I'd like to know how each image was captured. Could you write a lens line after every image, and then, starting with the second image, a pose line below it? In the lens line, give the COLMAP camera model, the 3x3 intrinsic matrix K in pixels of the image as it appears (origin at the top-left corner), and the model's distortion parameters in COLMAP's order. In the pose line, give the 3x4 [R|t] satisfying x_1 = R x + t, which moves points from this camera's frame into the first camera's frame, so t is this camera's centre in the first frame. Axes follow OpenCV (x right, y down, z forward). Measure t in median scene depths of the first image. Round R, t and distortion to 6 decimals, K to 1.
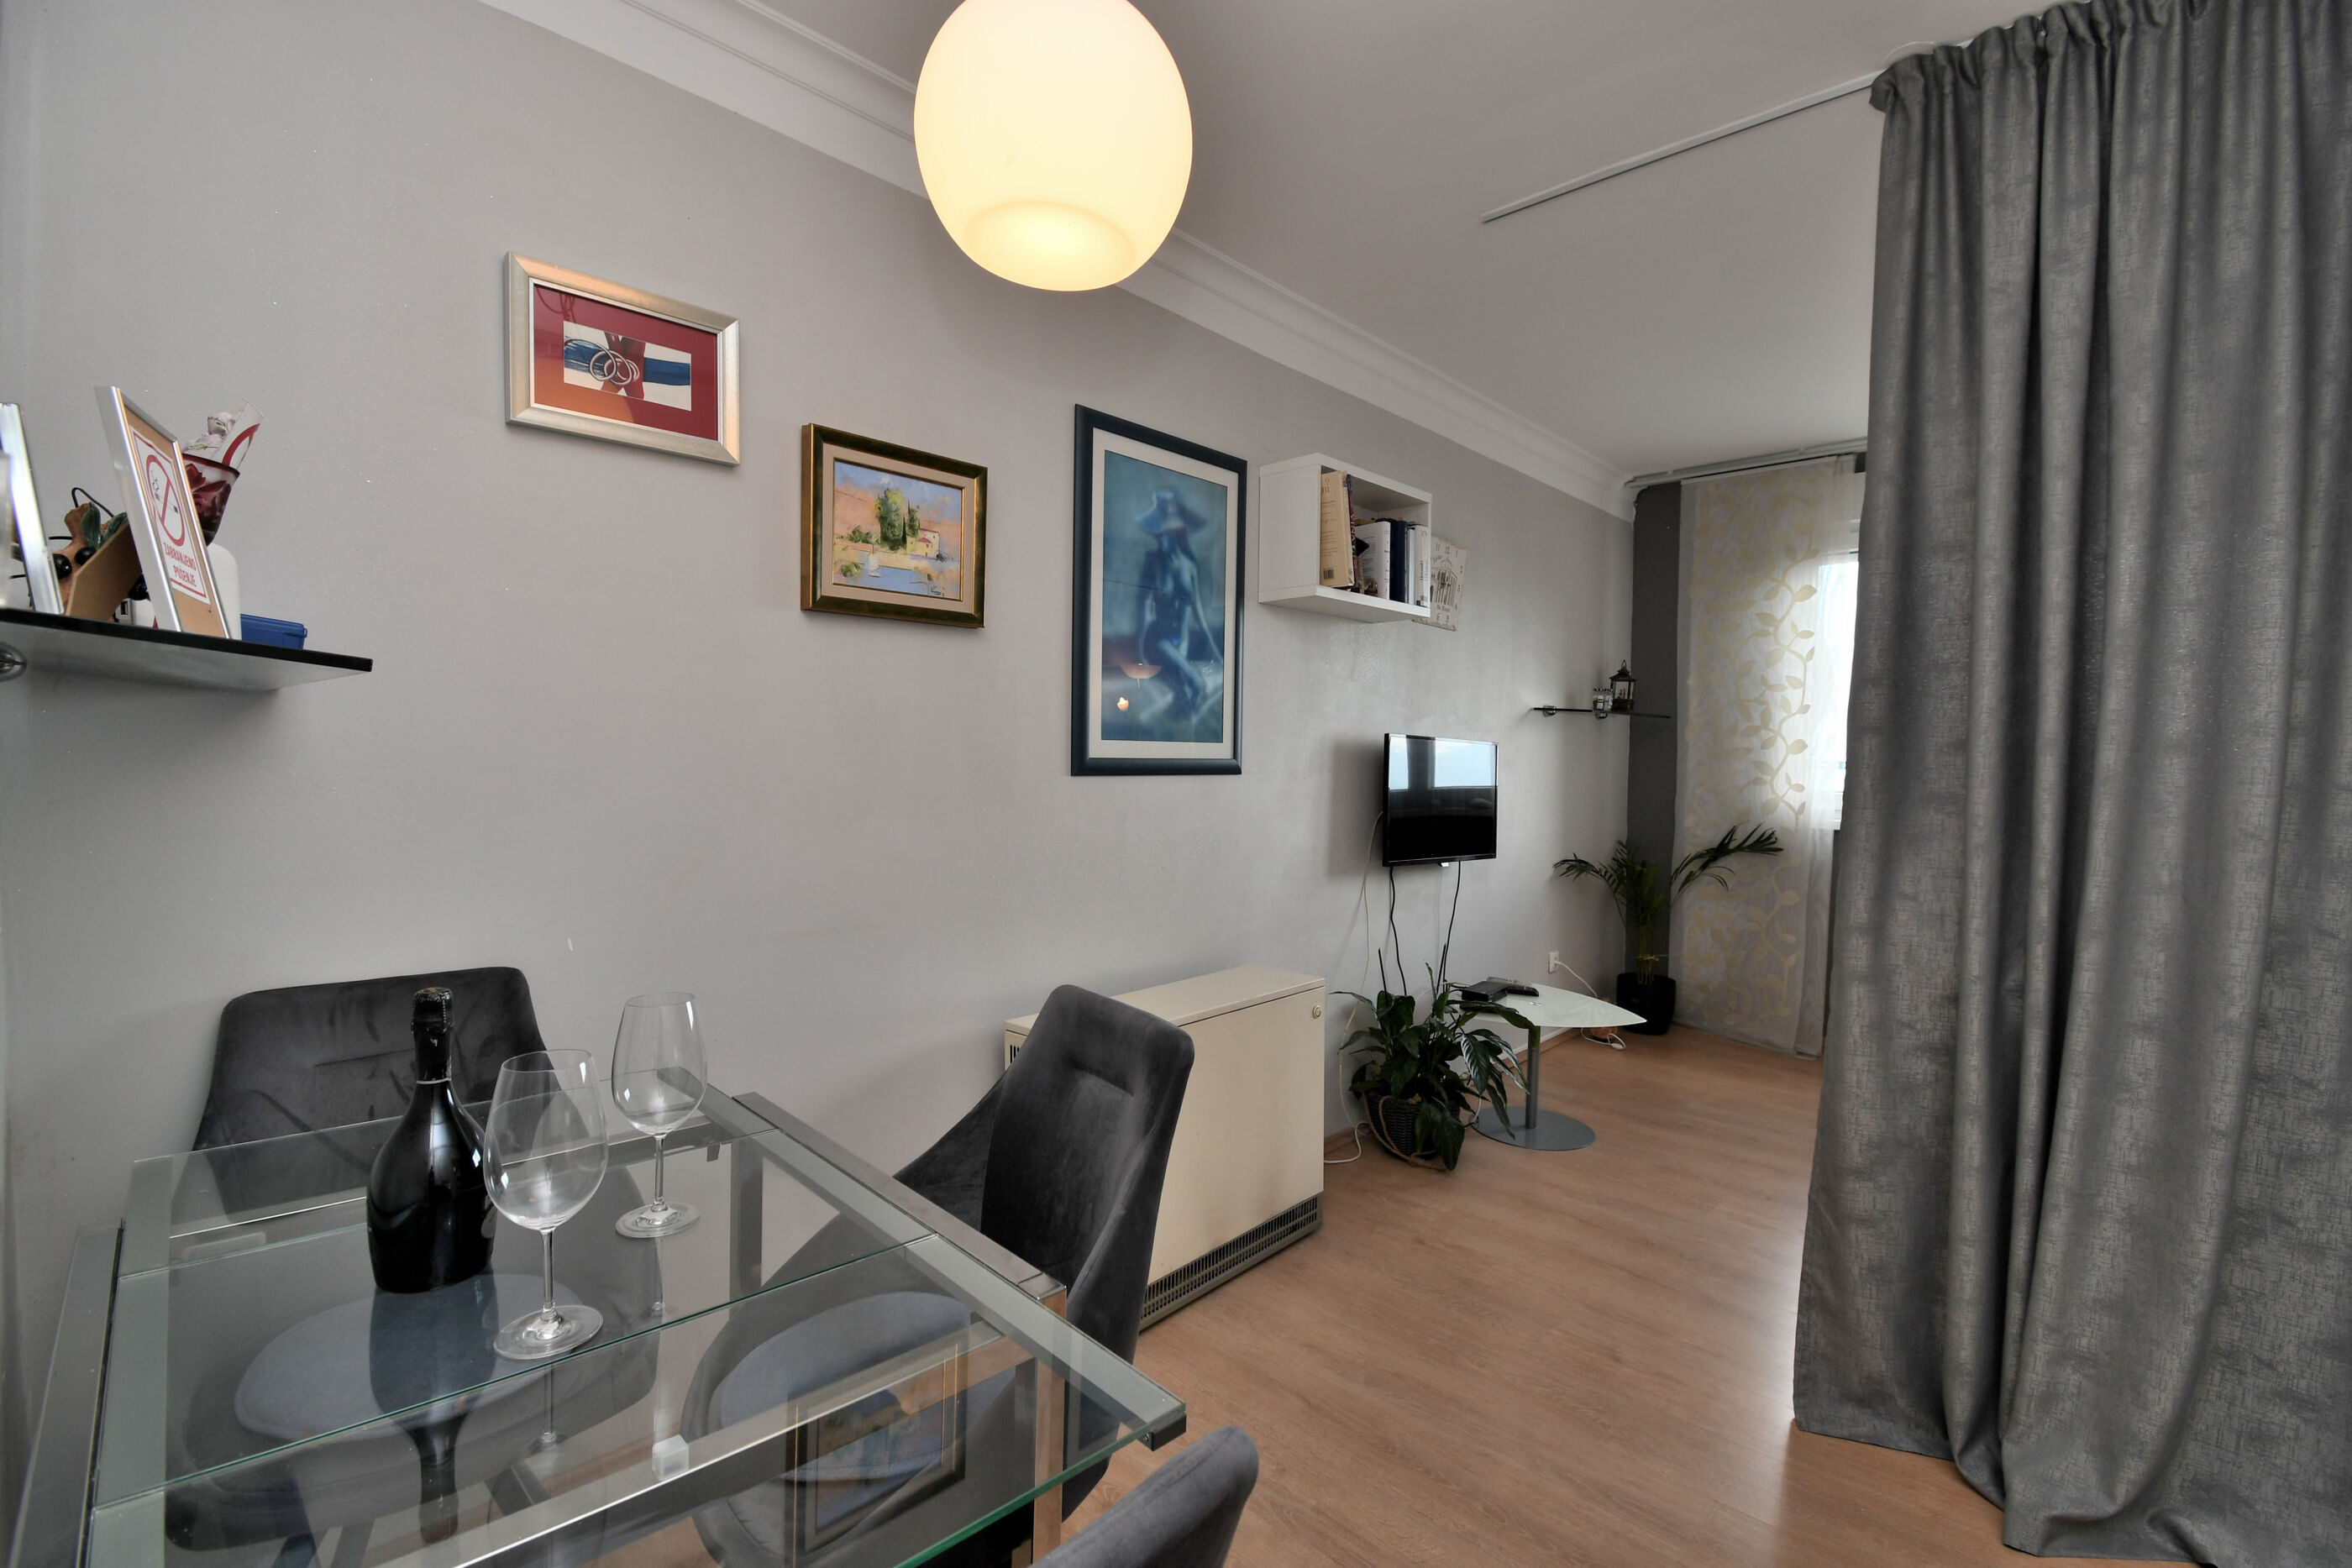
lens RADIAL K [[1032.0, 0, 1179.6], [0, 1032.0, 782.5], [0, 0, 1]] dist [0.021945, -0.026274]
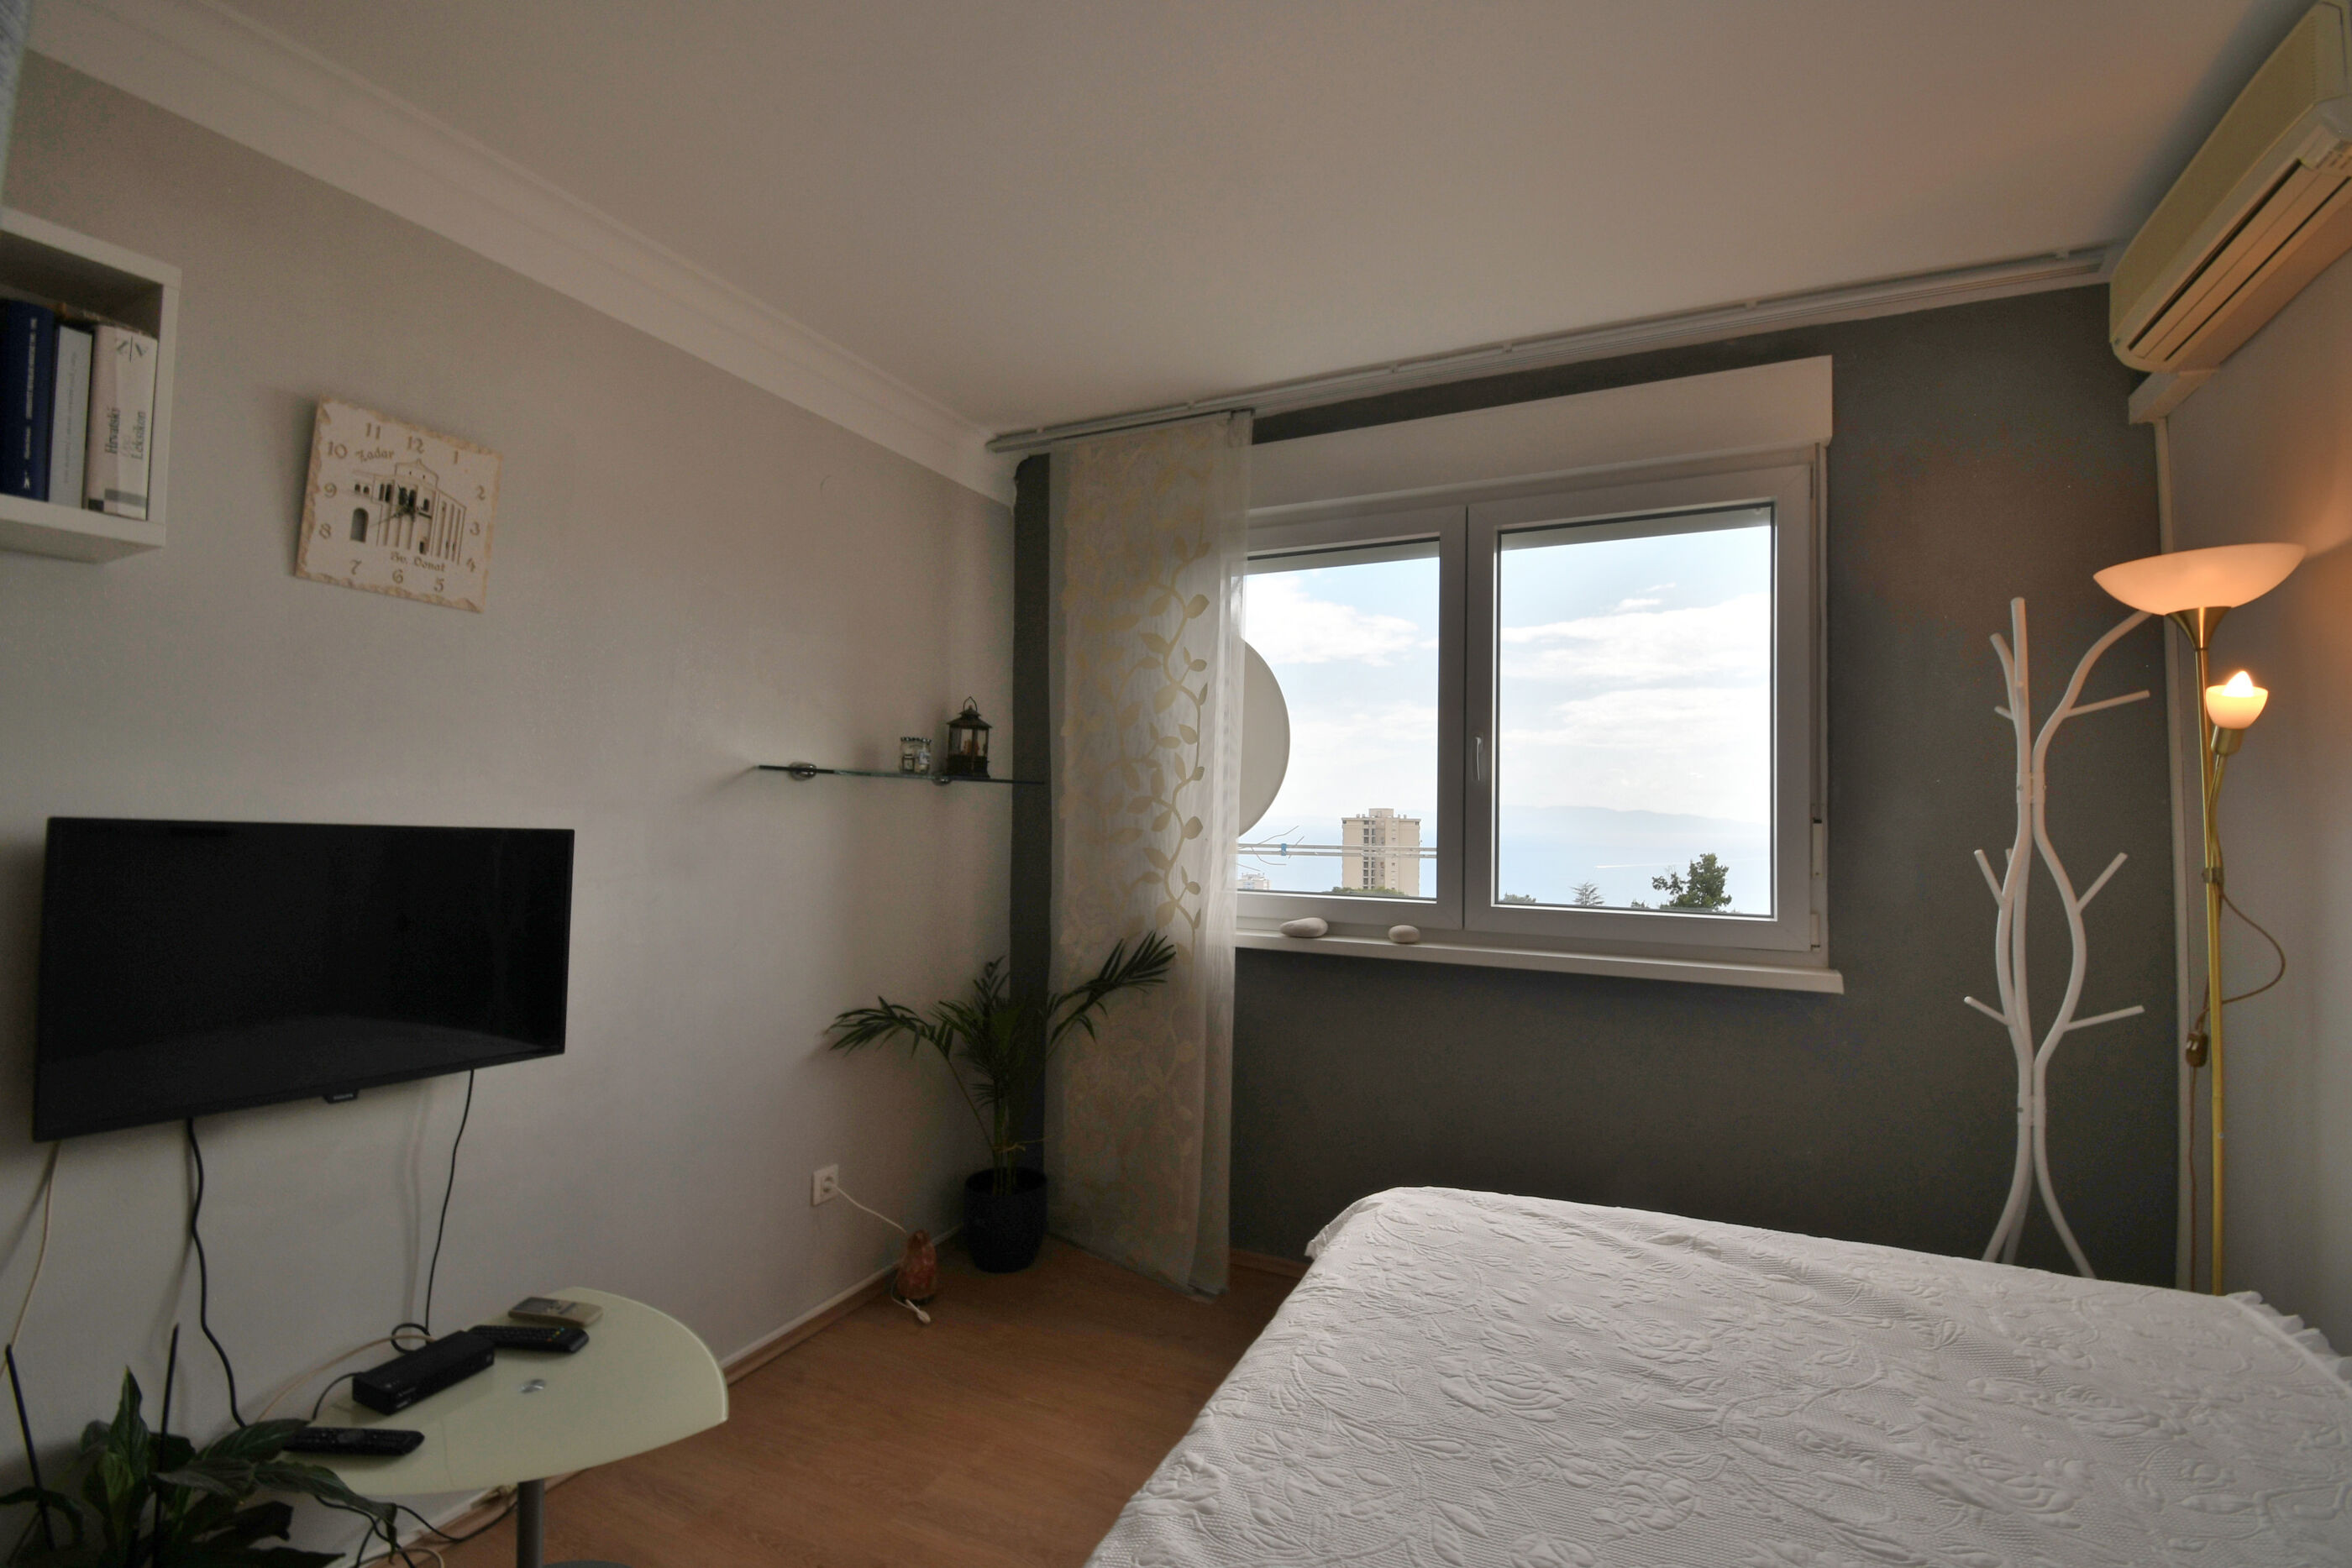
lens RADIAL K [[1033.5, 0, 1176.8], [0, 1033.5, 785.7], [0, 0, 1]] dist [0.021659, -0.026650]
pose [[0.953290, 0.005294, 0.302011, 0.450712], [0.012993, 0.998202, -0.058511, -0.026403], [-0.301778, 0.059702, 0.951507, 0.417329]]
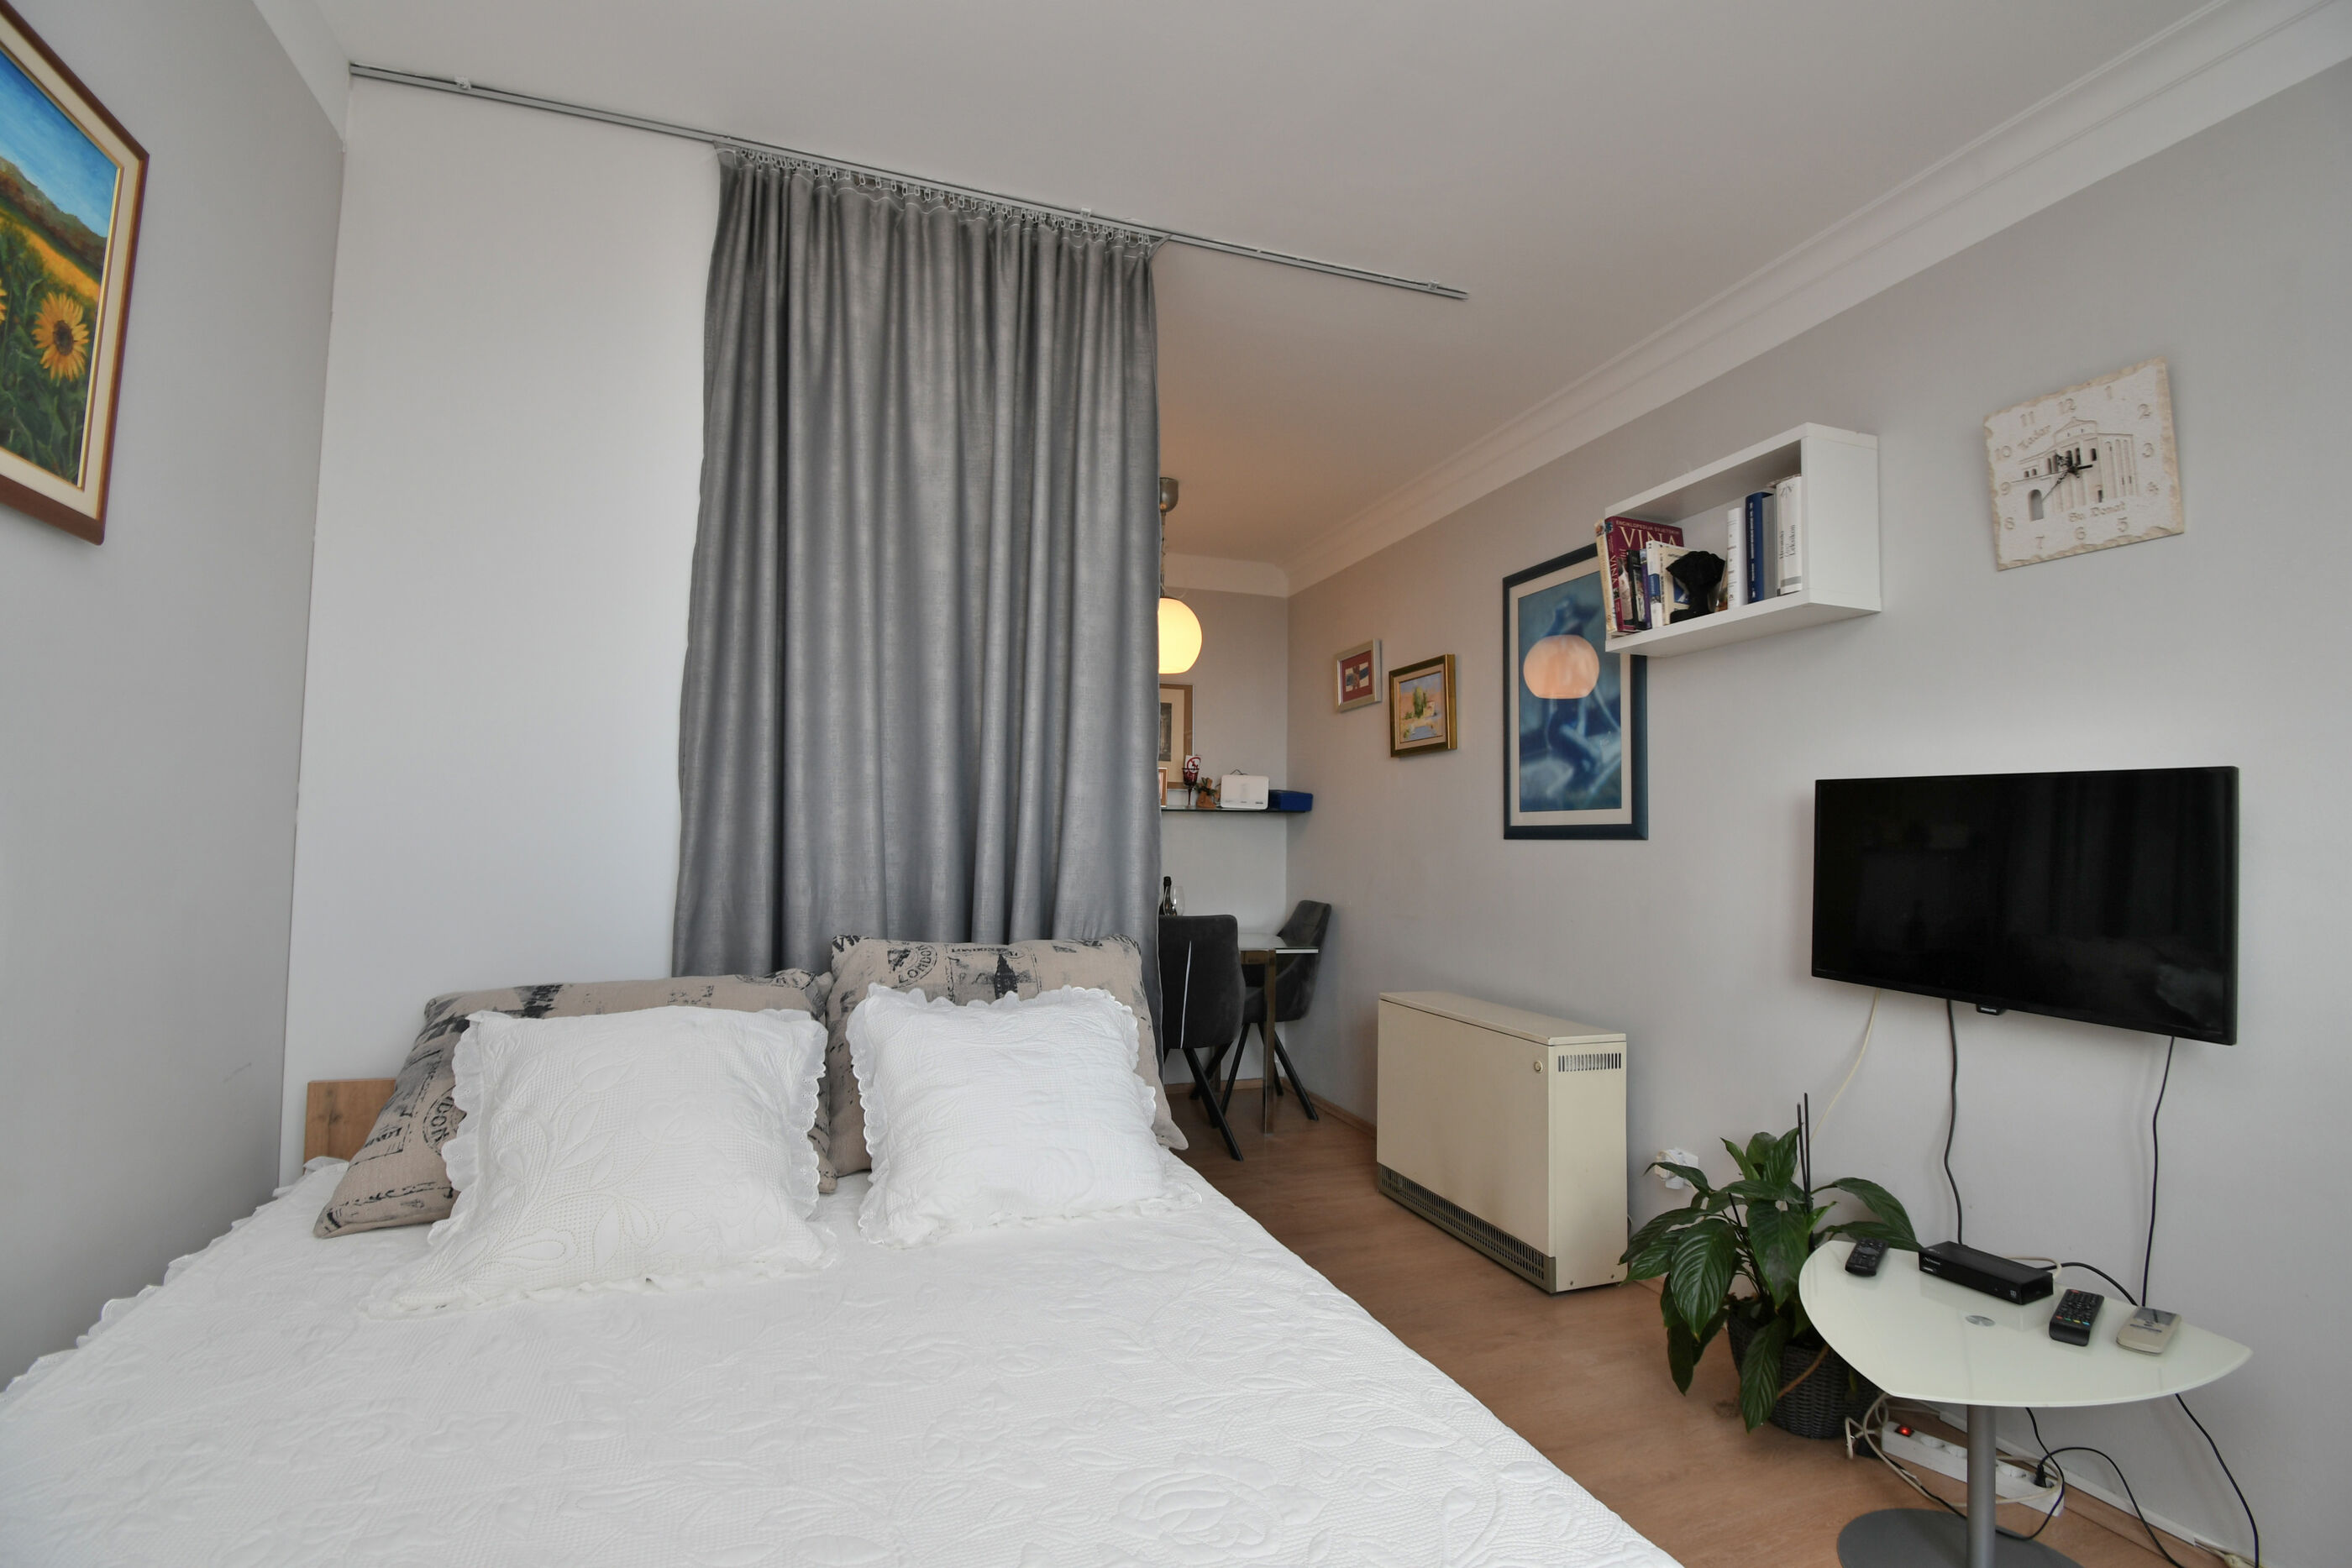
lens RADIAL K [[1034.0, 0, 1180.0], [0, 1034.0, 786.9], [0, 0, 1]] dist [0.011259, -0.018976]
pose [[-0.460220, -0.069455, -0.885084, 0.886288], [-0.047340, 0.997437, -0.053655, 0.012477], [0.886542, 0.017207, -0.462329, 0.833969]]
